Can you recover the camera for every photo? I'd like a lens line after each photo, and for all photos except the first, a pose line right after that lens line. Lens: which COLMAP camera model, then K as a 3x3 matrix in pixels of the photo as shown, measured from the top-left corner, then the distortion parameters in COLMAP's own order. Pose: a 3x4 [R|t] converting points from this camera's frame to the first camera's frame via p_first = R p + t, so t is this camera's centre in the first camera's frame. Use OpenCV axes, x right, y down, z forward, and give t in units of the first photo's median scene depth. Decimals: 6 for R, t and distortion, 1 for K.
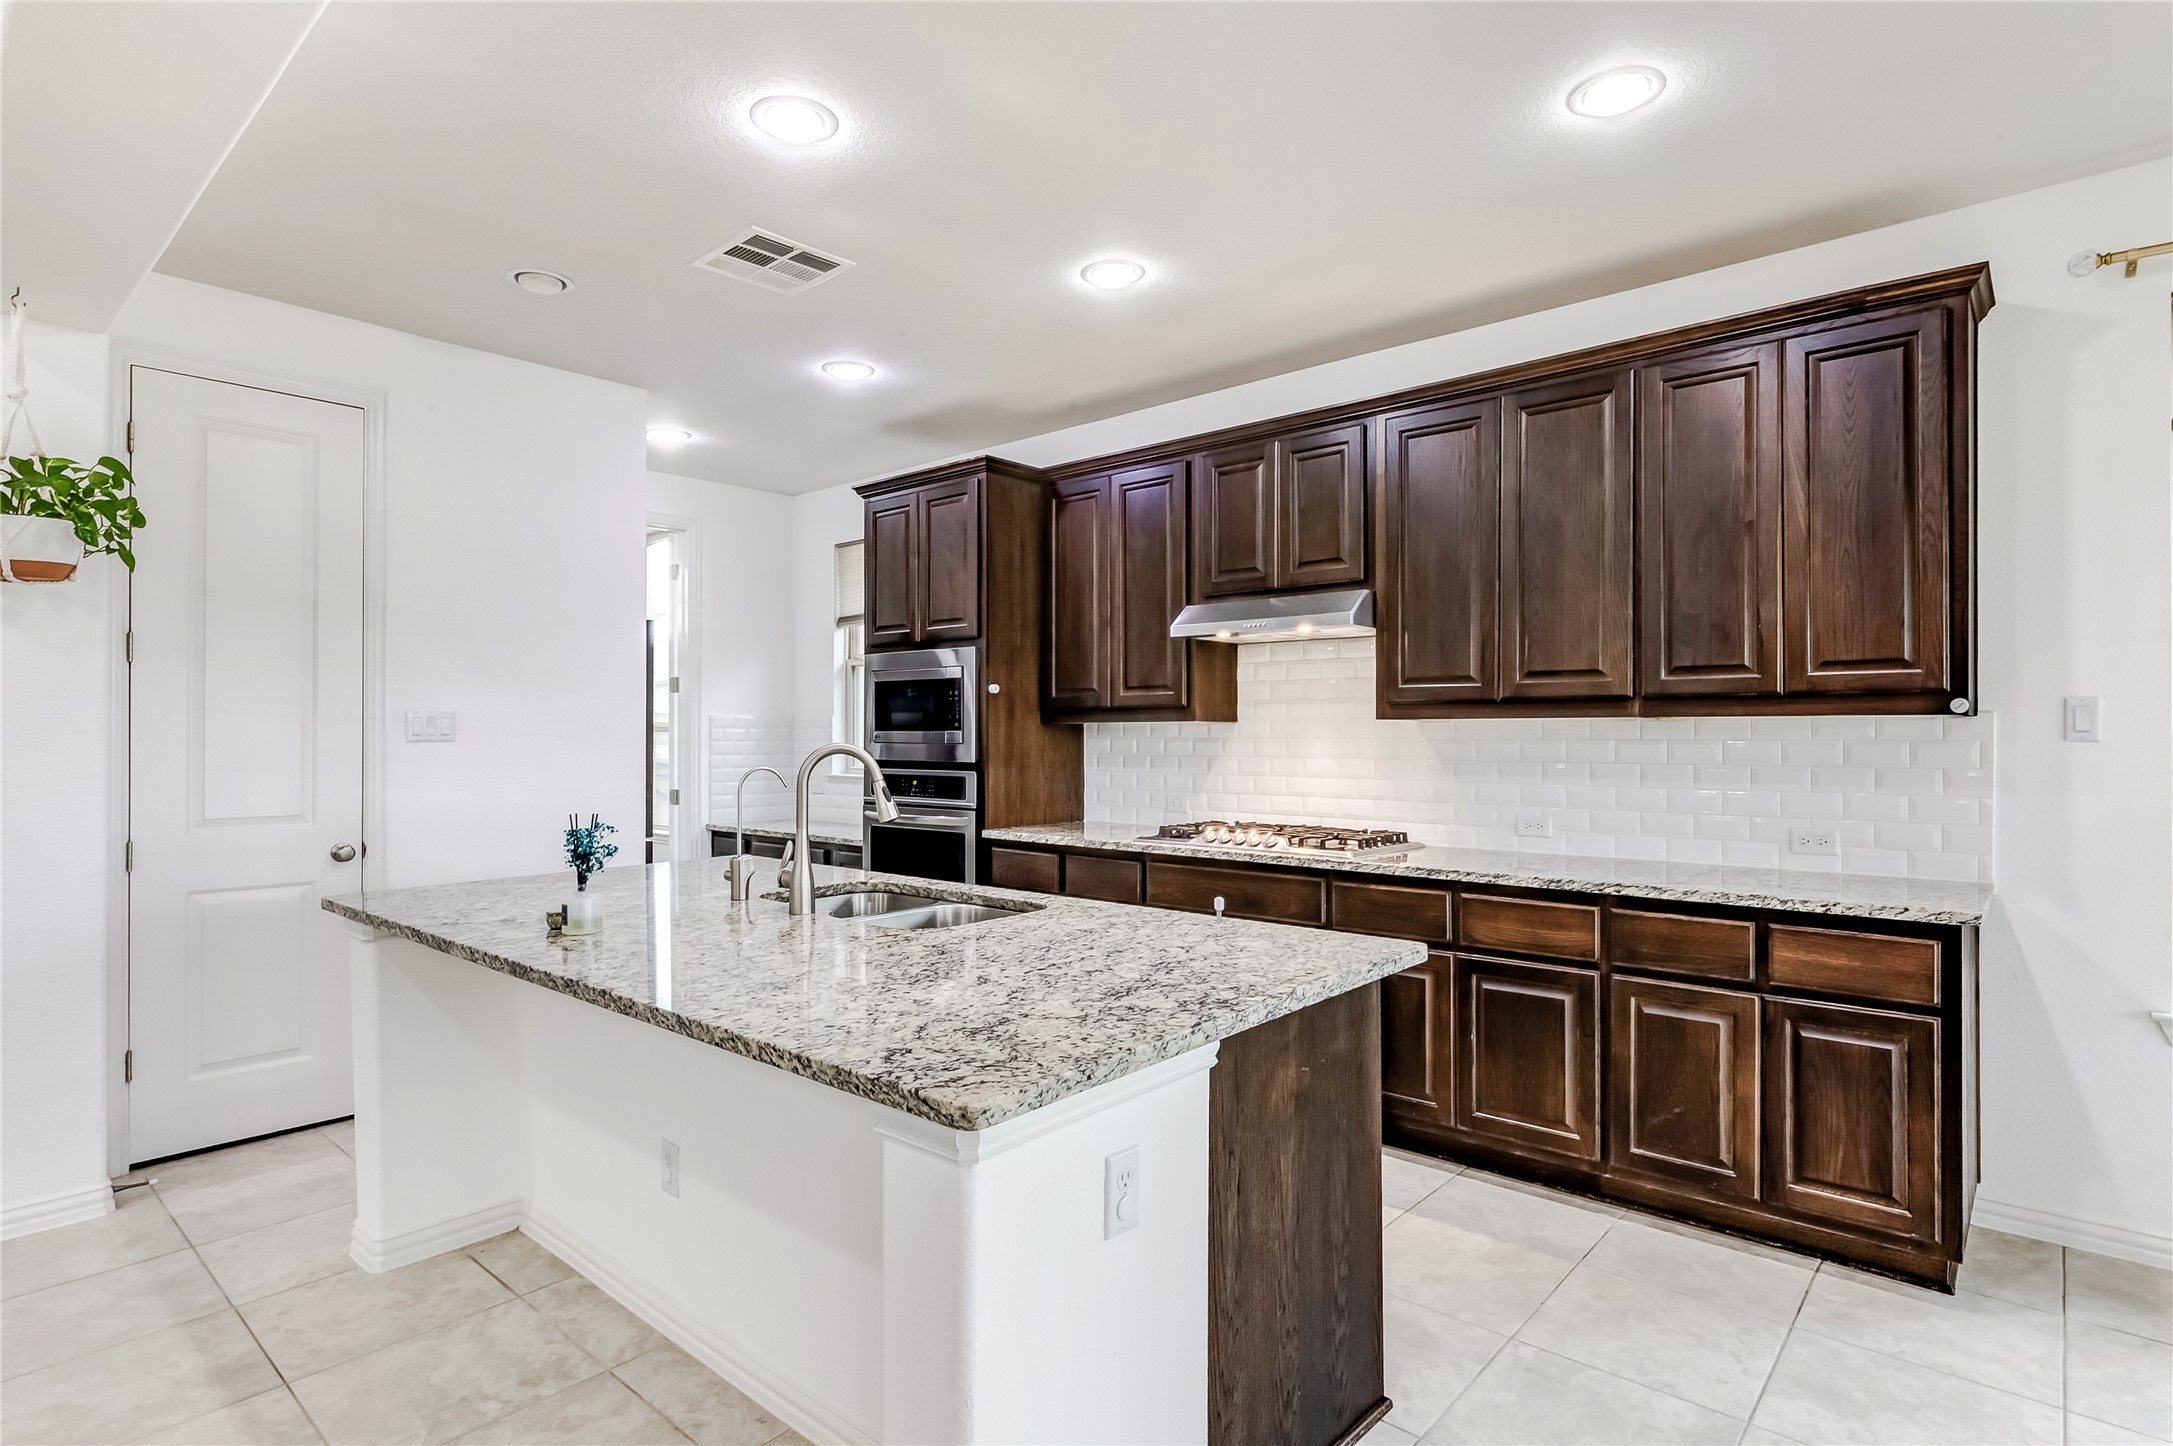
lens RADIAL K [[1107.3, 0, 1088.2], [0, 1107.3, 722.0], [0, 0, 1]] dist [0.004955, -0.000478]
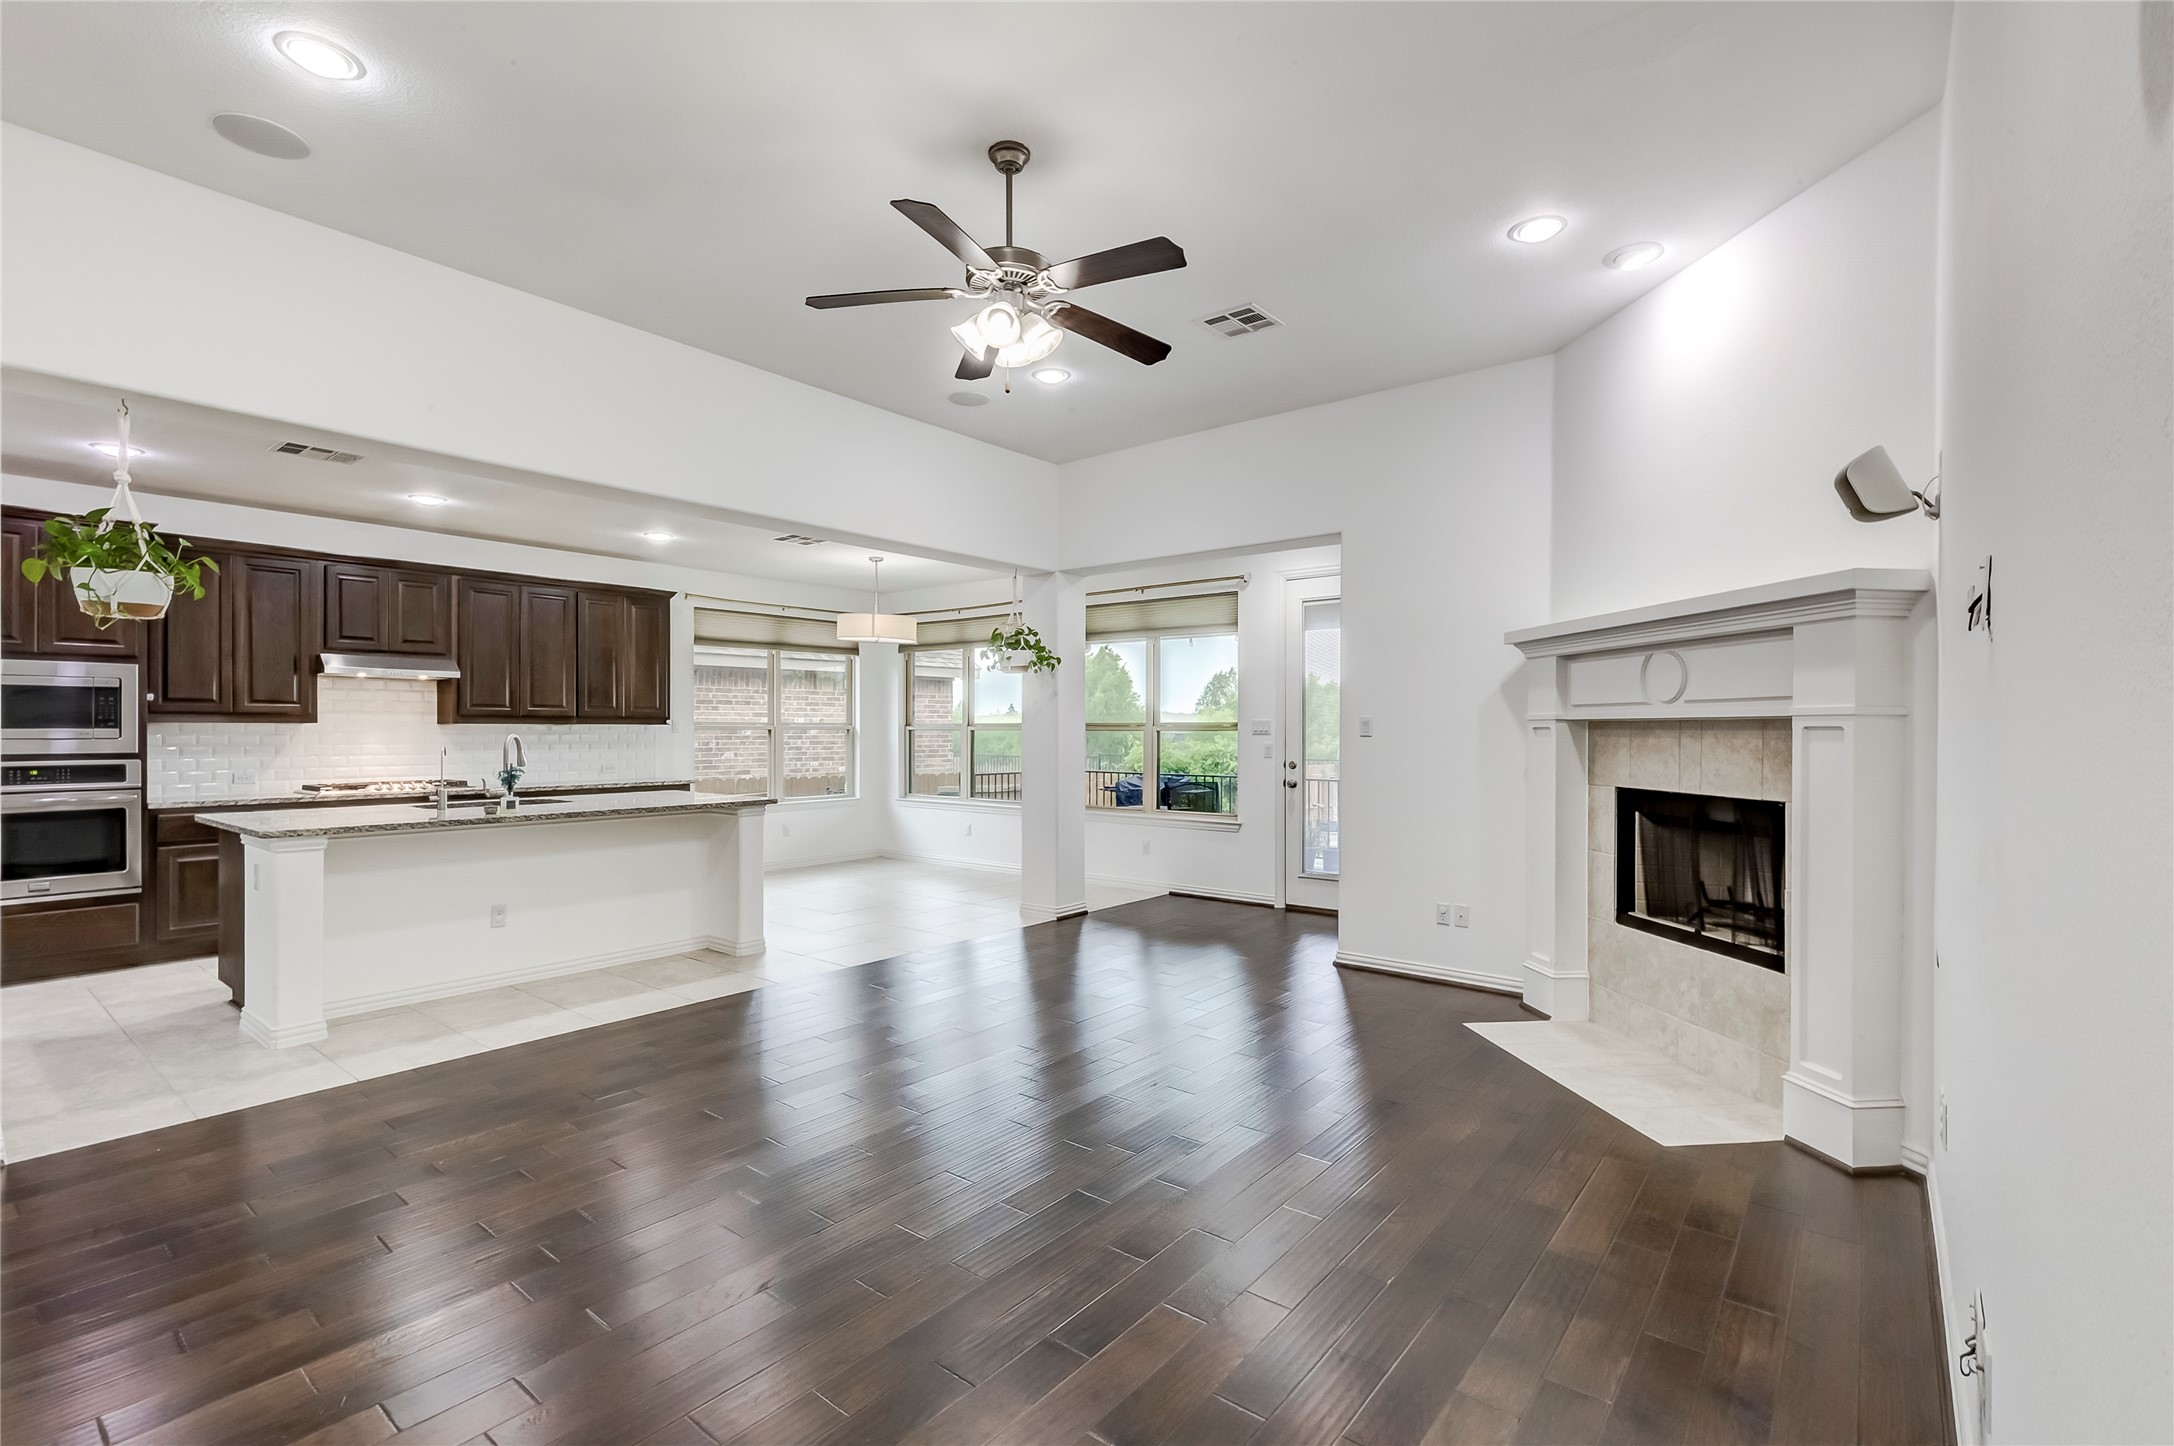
lens RADIAL K [[983.8, 0, 1093.3], [0, 983.8, 734.3], [0, 0, 1]] dist [0.002682, 0.000371]
pose [[-0.037901, -0.005996, 0.999264, -1.938713], [-0.009963, 0.999935, 0.005622, -0.005169], [-0.999232, -0.009743, -0.037958, -0.130845]]
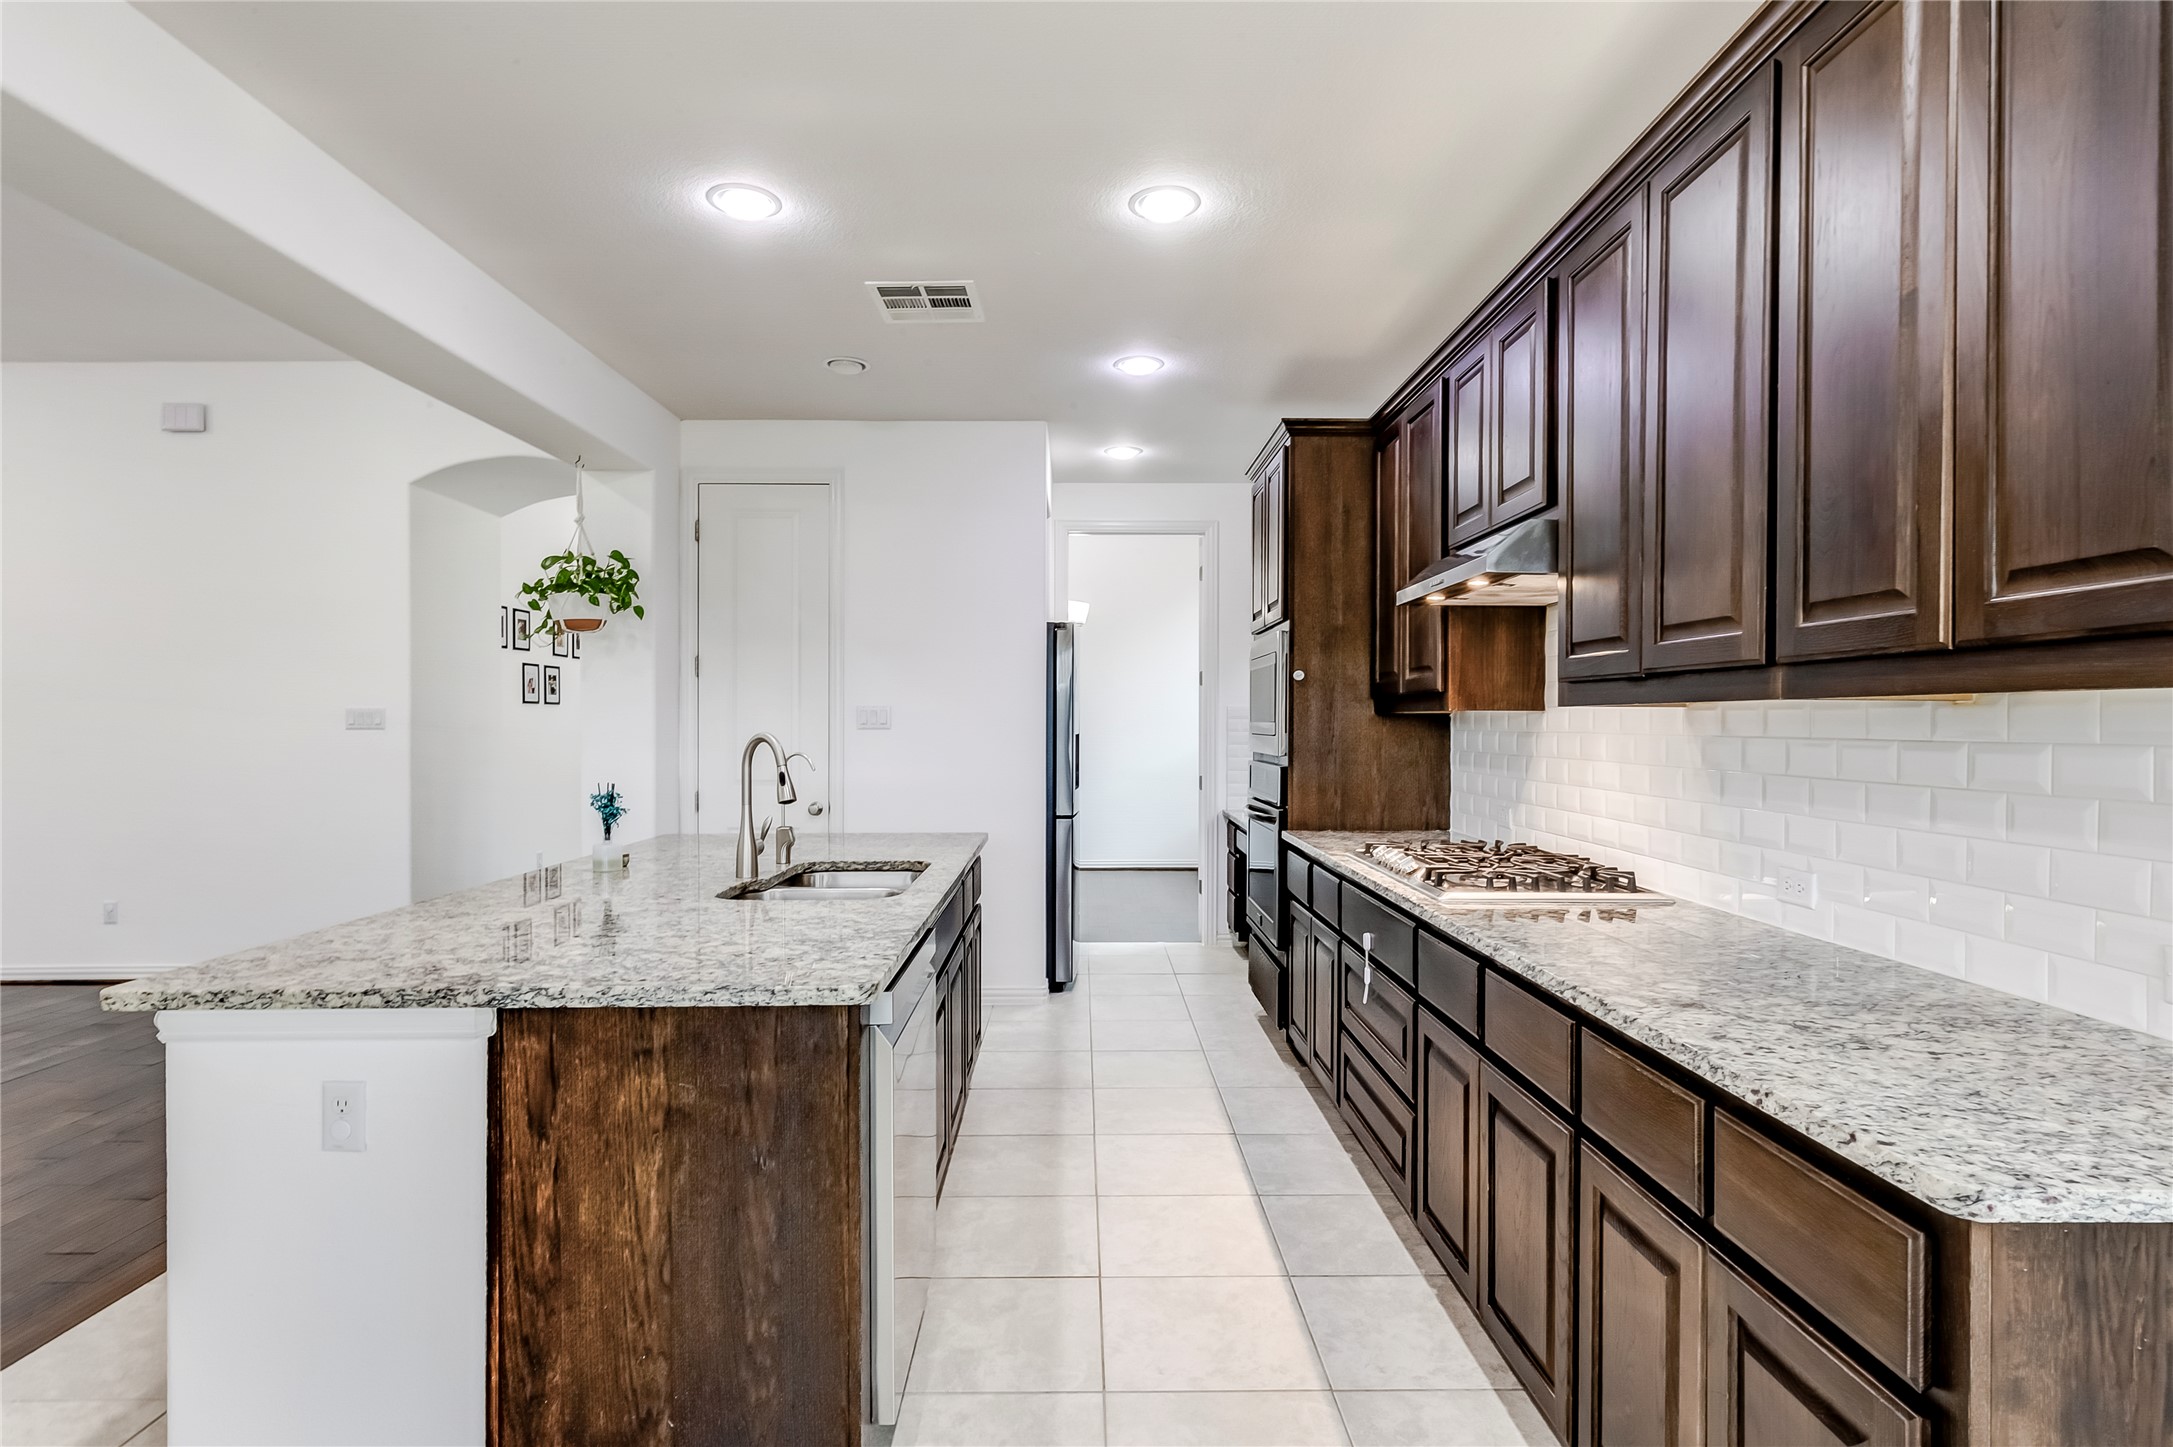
lens RADIAL K [[1107.3, 0, 1080.5], [0, 1107.3, 723.3], [0, 0, 1]] dist [0.004955, -0.000478]
pose [[0.667295, 0.003259, -0.744787, 0.691949], [0.004151, 0.999959, 0.008094, 0.001574], [0.744782, -0.008493, 0.667253, 0.391148]]
